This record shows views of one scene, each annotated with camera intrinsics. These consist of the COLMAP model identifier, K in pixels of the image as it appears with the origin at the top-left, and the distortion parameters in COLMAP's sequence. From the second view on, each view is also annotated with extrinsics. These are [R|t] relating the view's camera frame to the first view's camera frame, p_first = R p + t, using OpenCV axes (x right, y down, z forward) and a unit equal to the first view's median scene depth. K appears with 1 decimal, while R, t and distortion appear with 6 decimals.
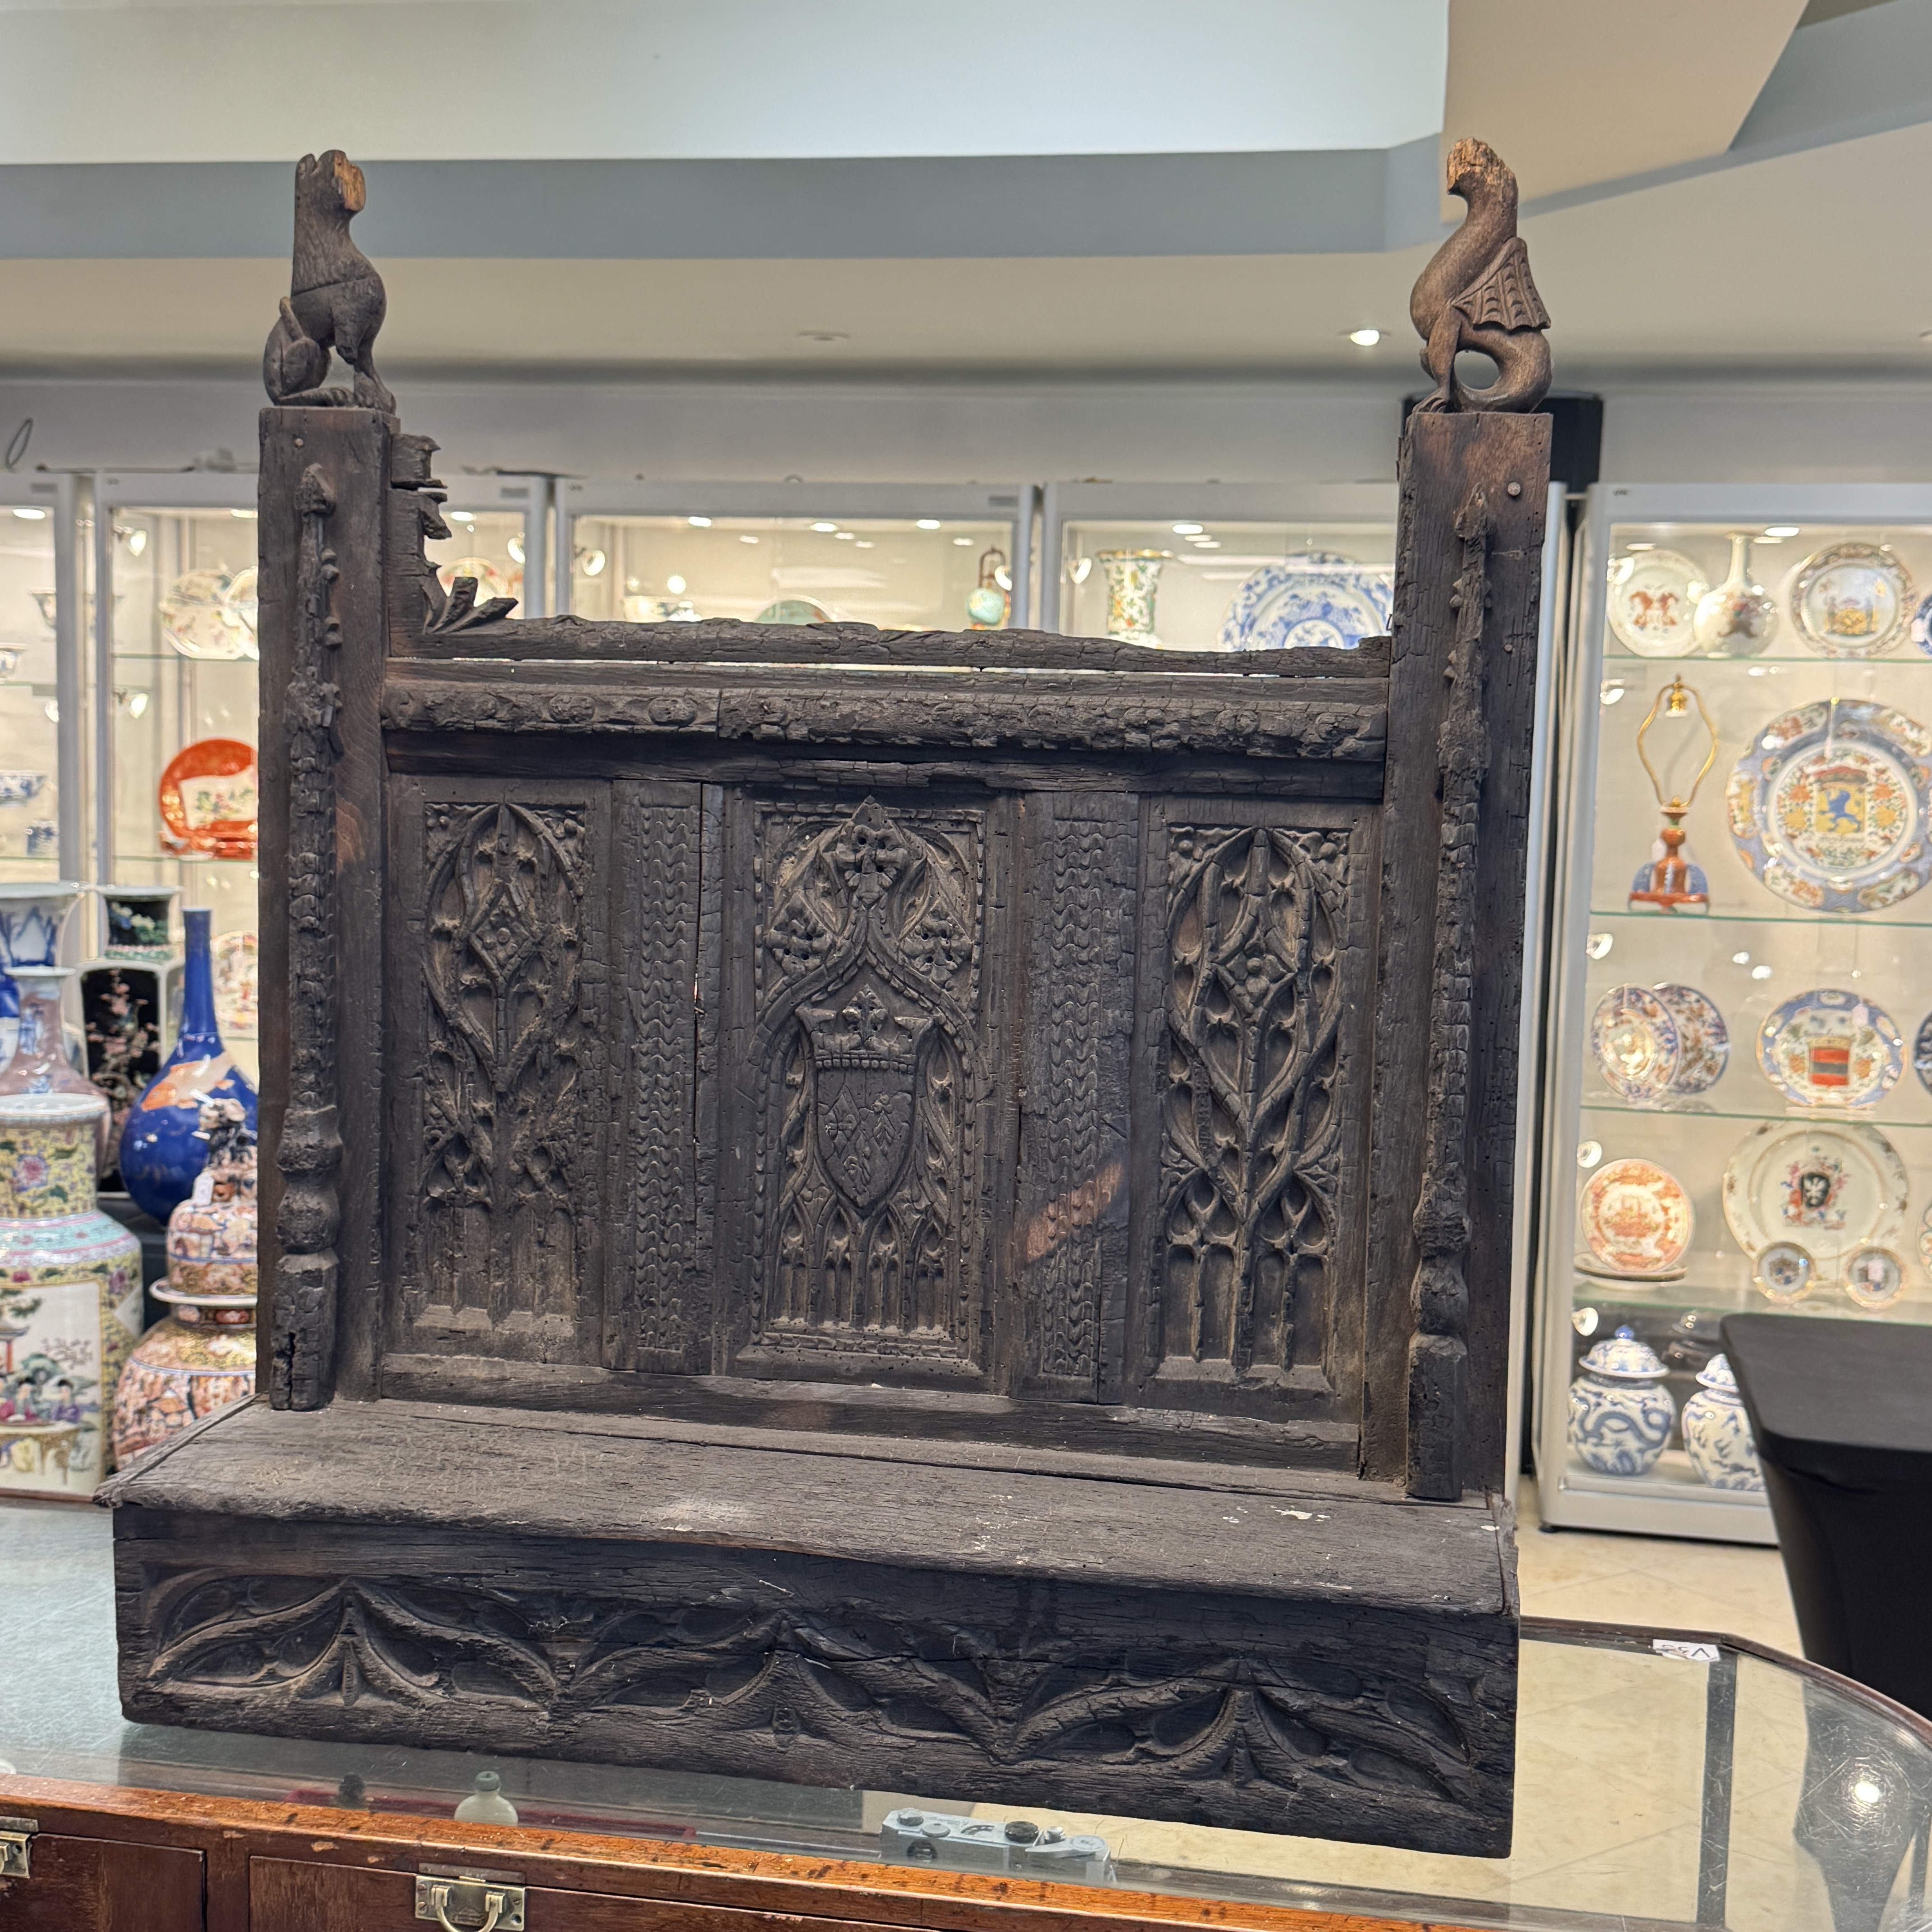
lens RADIAL K [[2663.7, 0, 966.0], [0, 2663.7, 966.0], [0, 0, 1]] dist [0.127100, -0.039573]
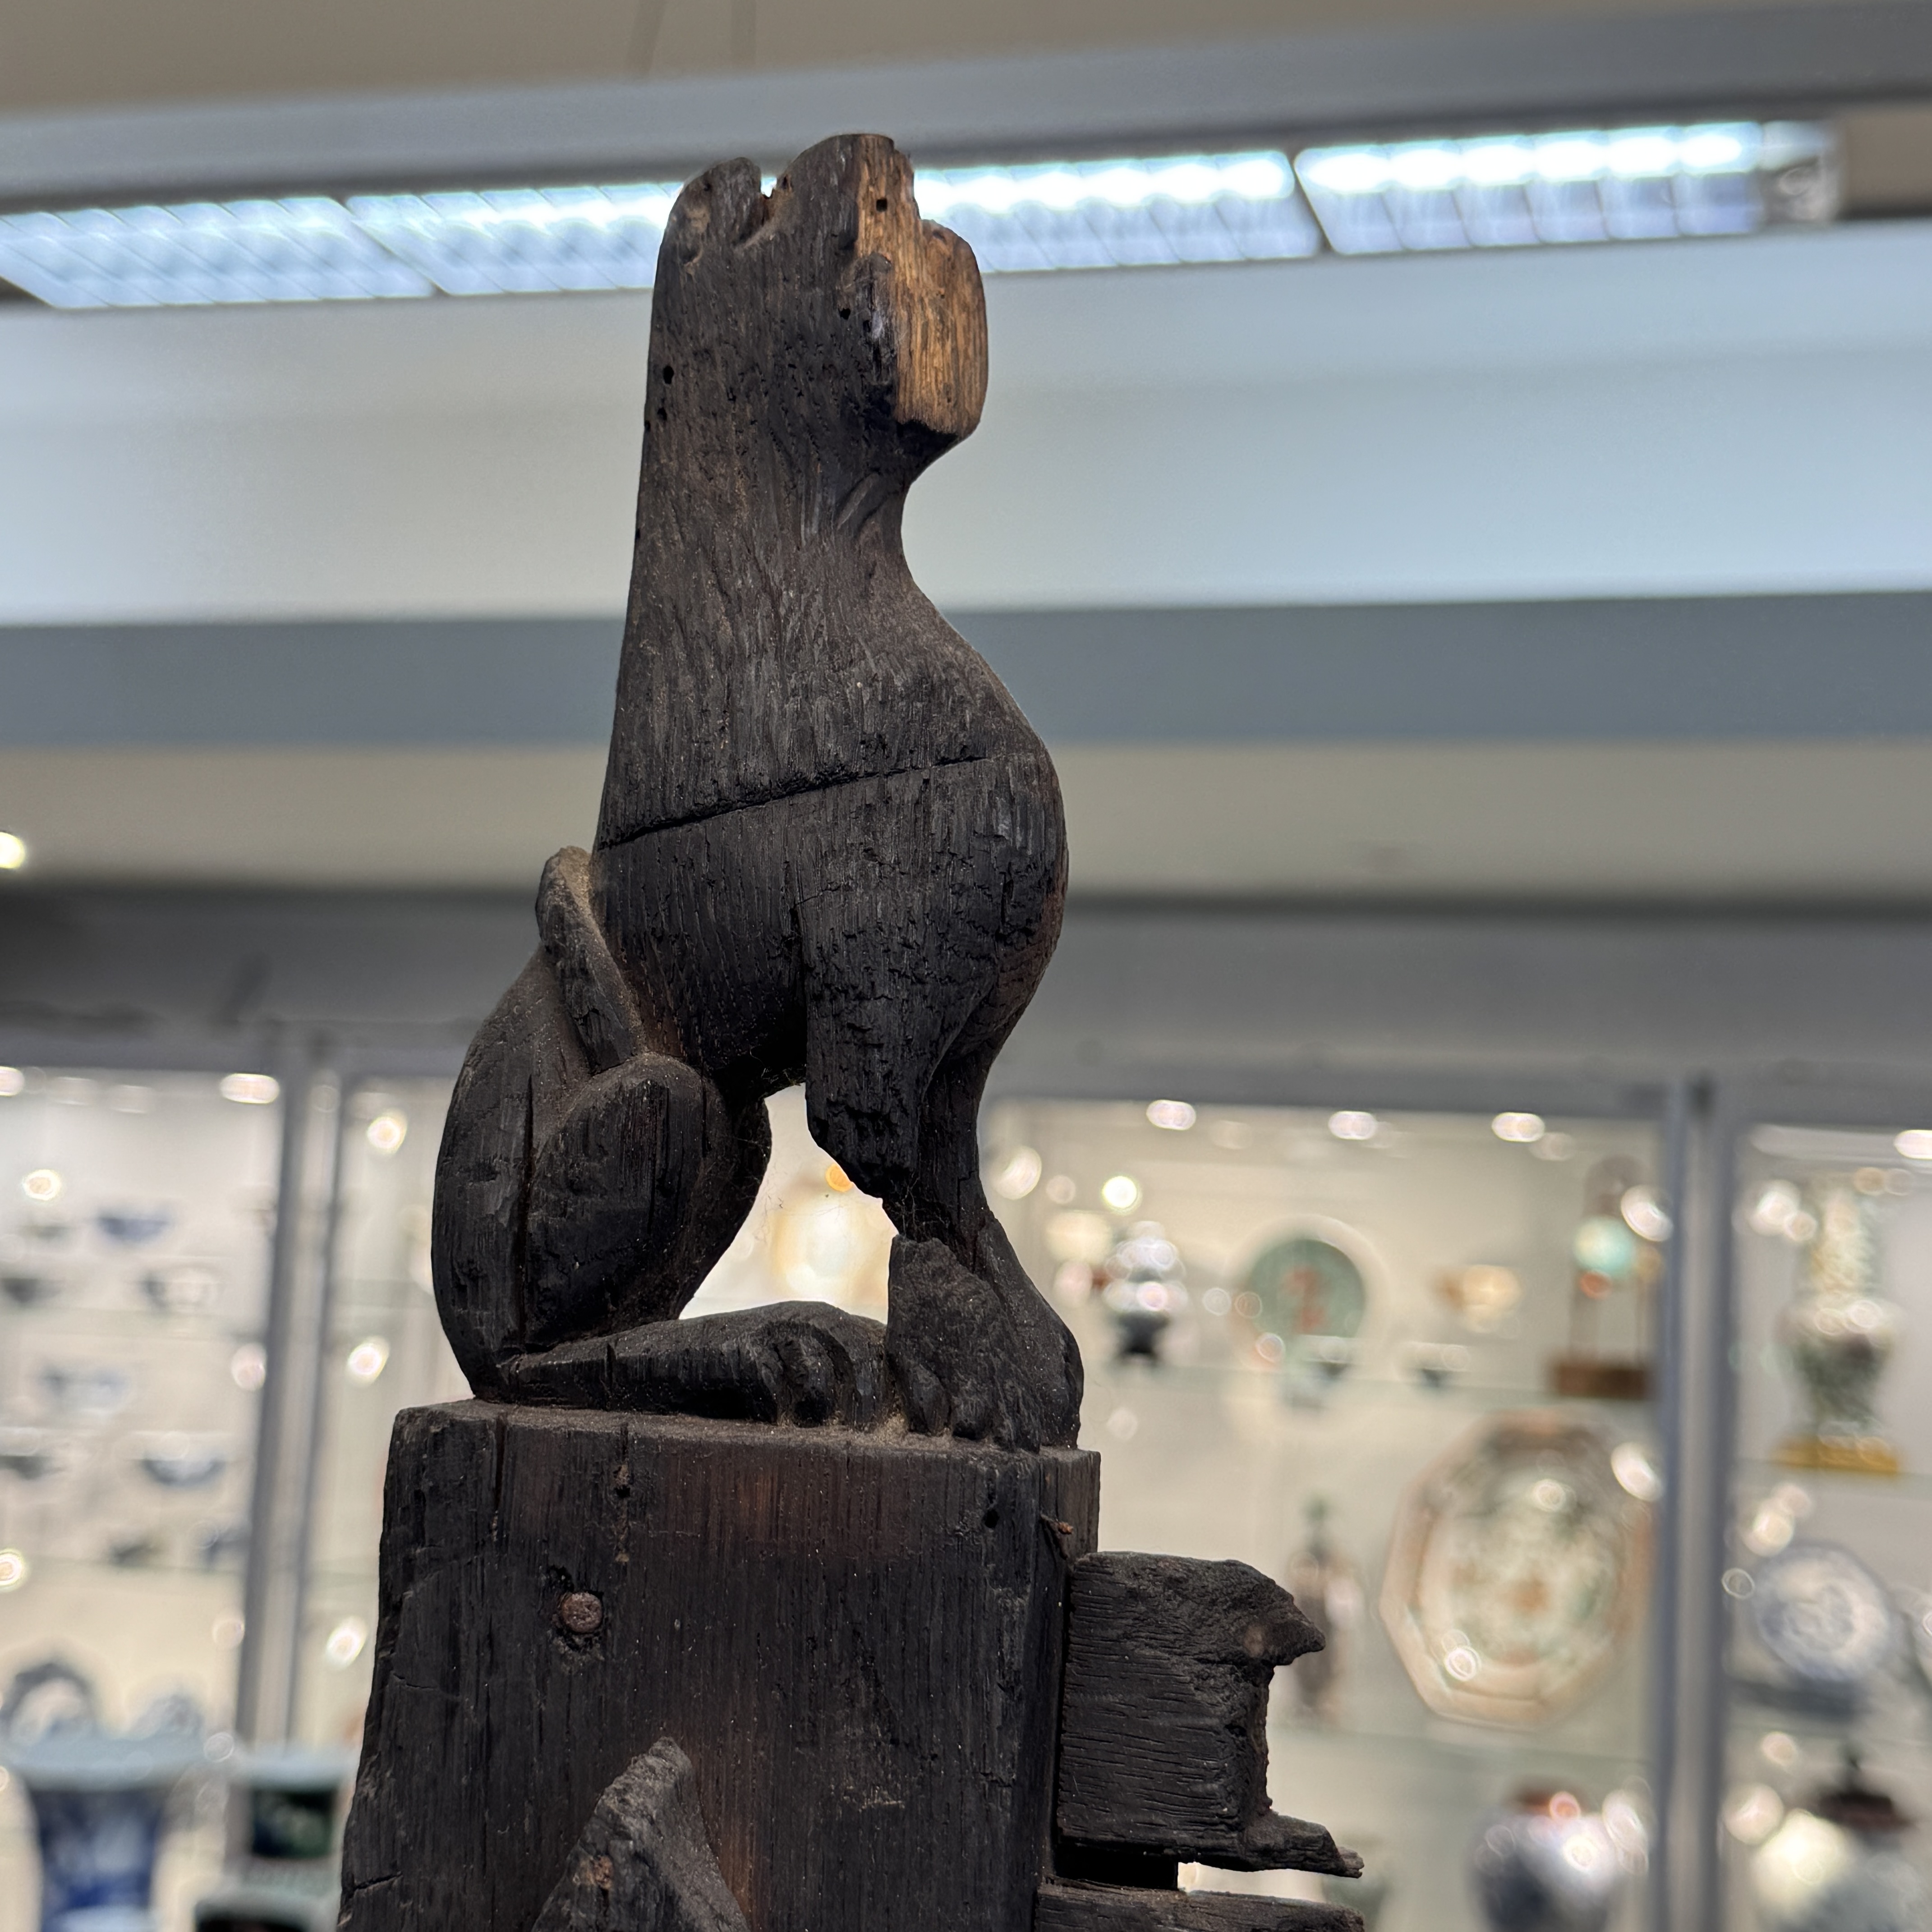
lens RADIAL K [[2832.6, 0, 966.0], [0, 2832.6, 966.0], [0, 0, 1]] dist [0.194814, -0.463067]
pose [[0.993135, 0.014682, -0.116049, -0.199030], [-0.035743, 0.982732, -0.181549, -0.202832], [0.111380, 0.184451, 0.976510, 0.803045]]
